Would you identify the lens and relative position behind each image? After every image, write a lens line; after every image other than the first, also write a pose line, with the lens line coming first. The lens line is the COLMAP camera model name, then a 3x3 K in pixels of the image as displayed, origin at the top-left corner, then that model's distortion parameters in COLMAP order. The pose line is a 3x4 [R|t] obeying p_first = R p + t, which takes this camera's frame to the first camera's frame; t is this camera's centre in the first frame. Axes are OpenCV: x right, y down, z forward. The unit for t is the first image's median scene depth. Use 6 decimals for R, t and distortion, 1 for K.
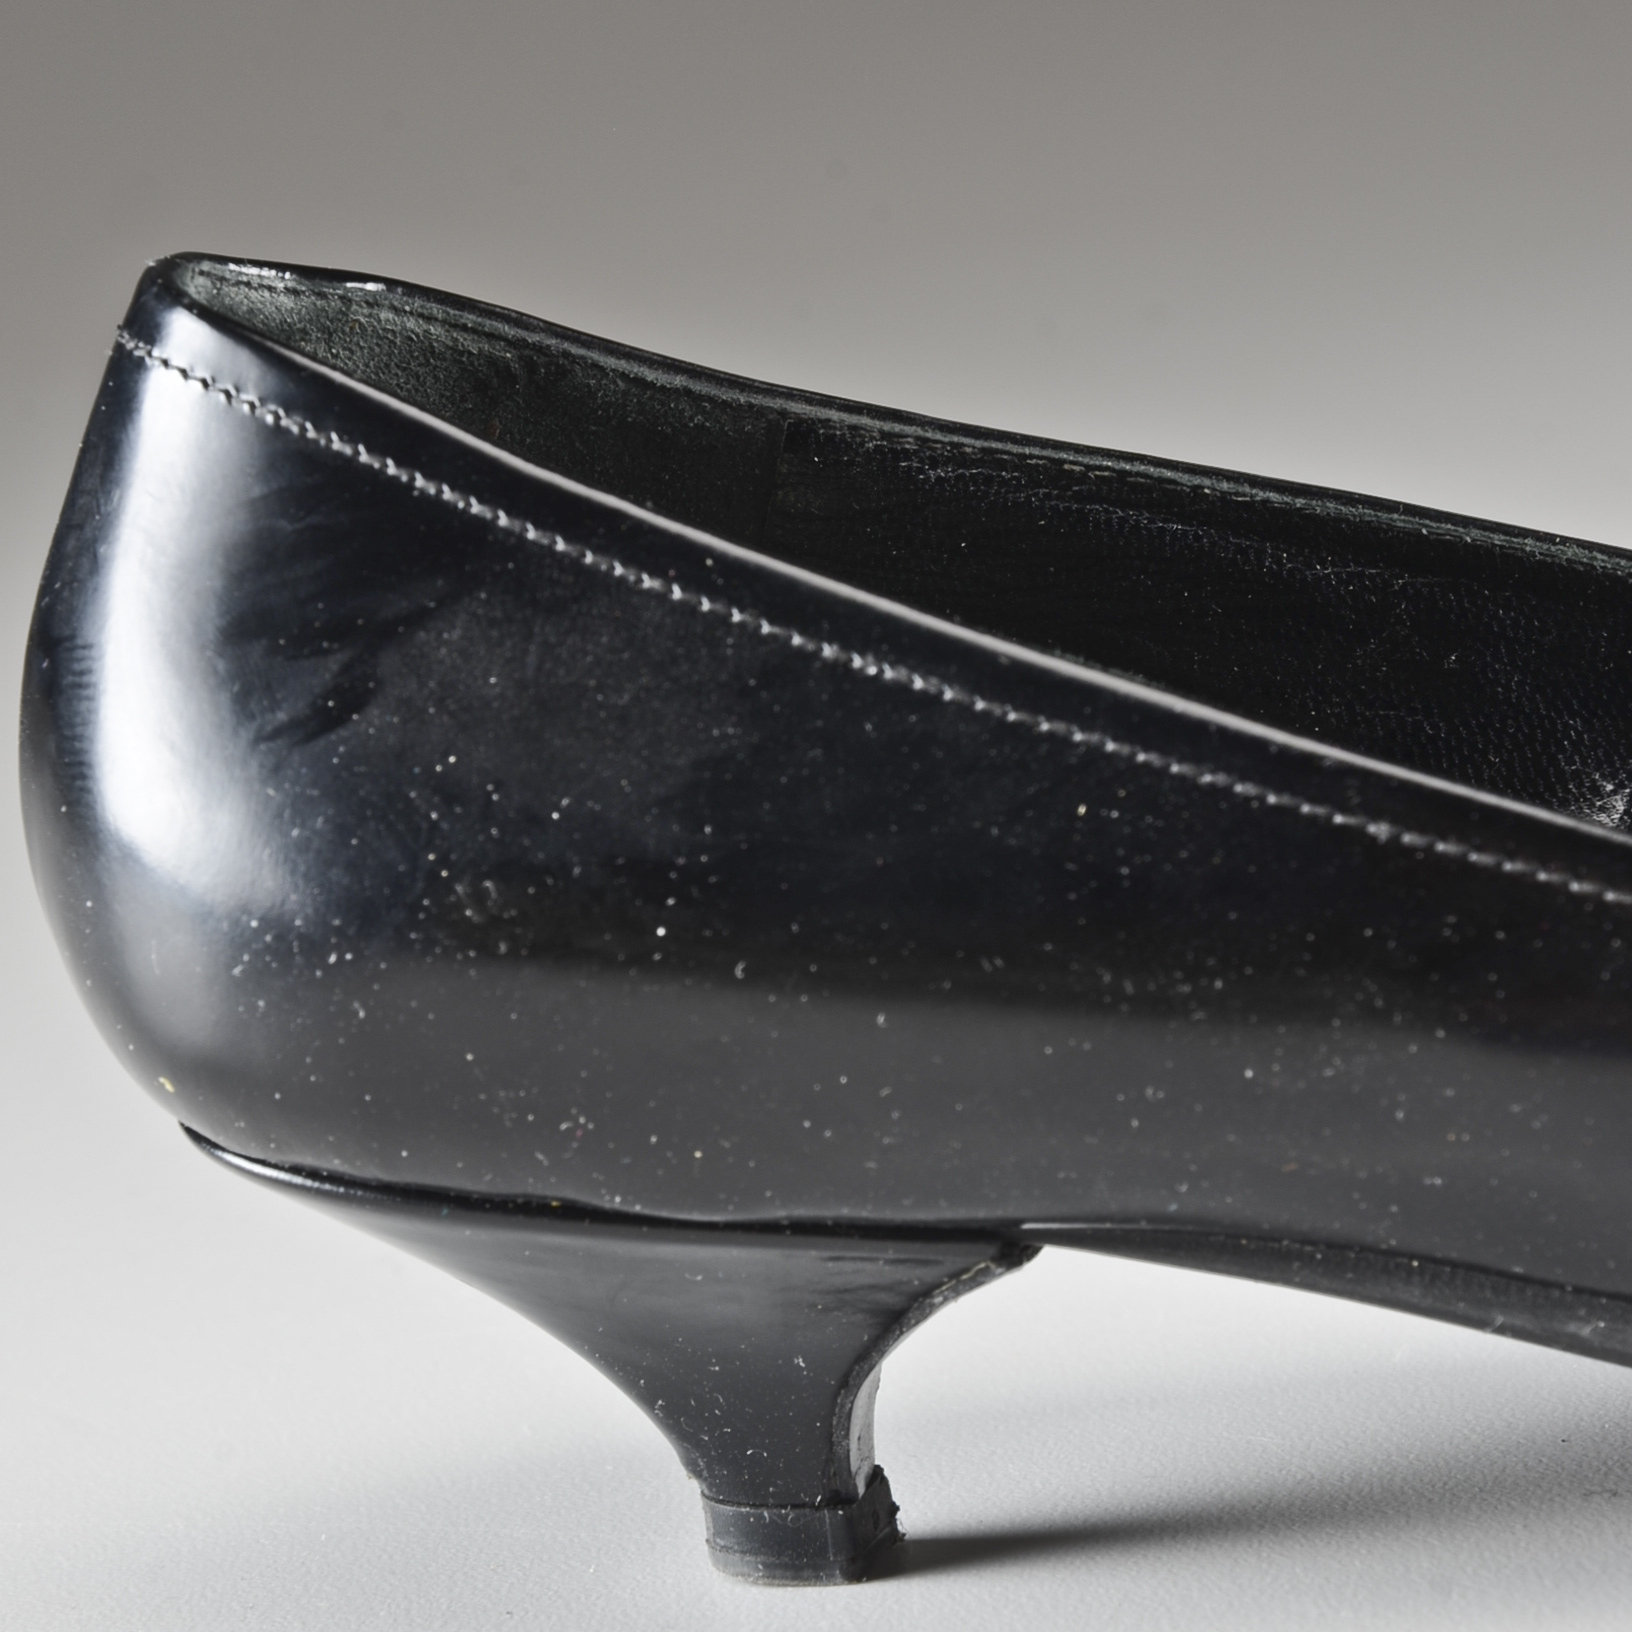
lens RADIAL K [[9267.8, 0, 816.7], [0, 9267.8, 815.9], [0, 0, 1]] dist [0.051590, 0.000000]
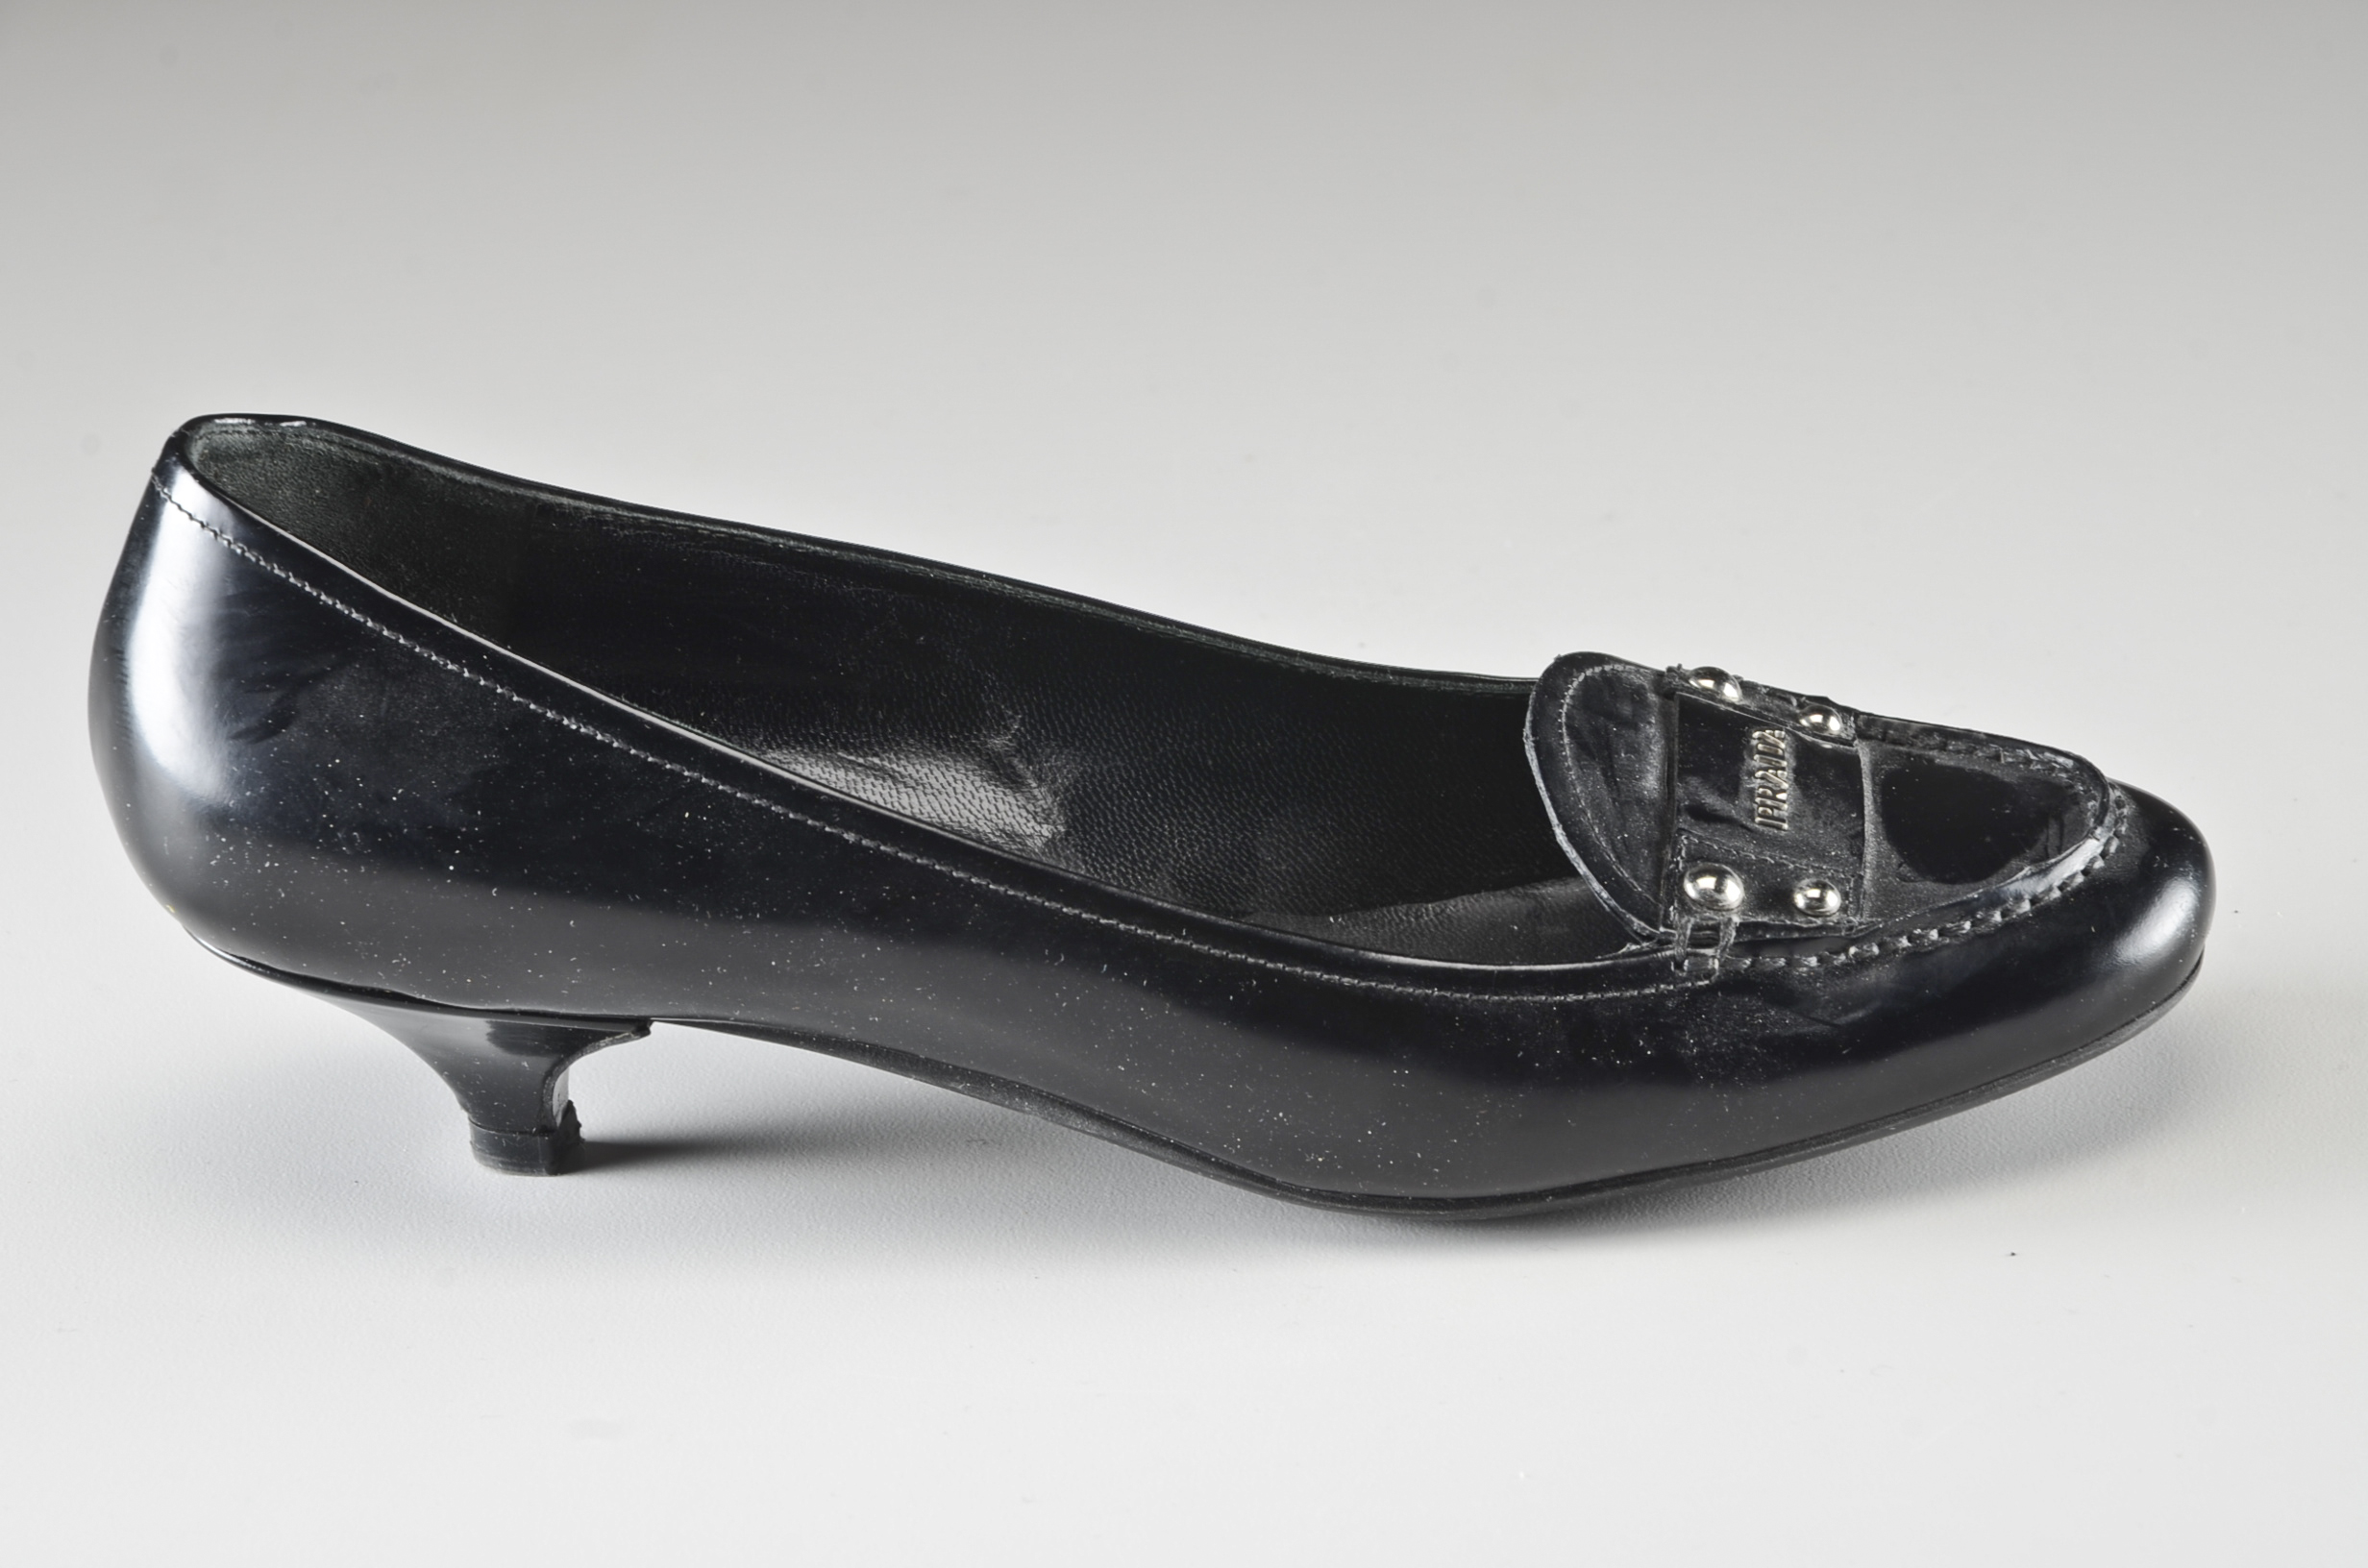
lens RADIAL K [[10675.9, 0, 1183.5], [0, 10675.9, 784.6], [0, 0, 1]] dist [0.215799, 0.000000]
pose [[0.998300, 0.034696, 0.046831, 0.026987], [-0.043790, 0.976760, 0.209816, -0.438728], [-0.038463, -0.211510, 0.976619, -1.015394]]
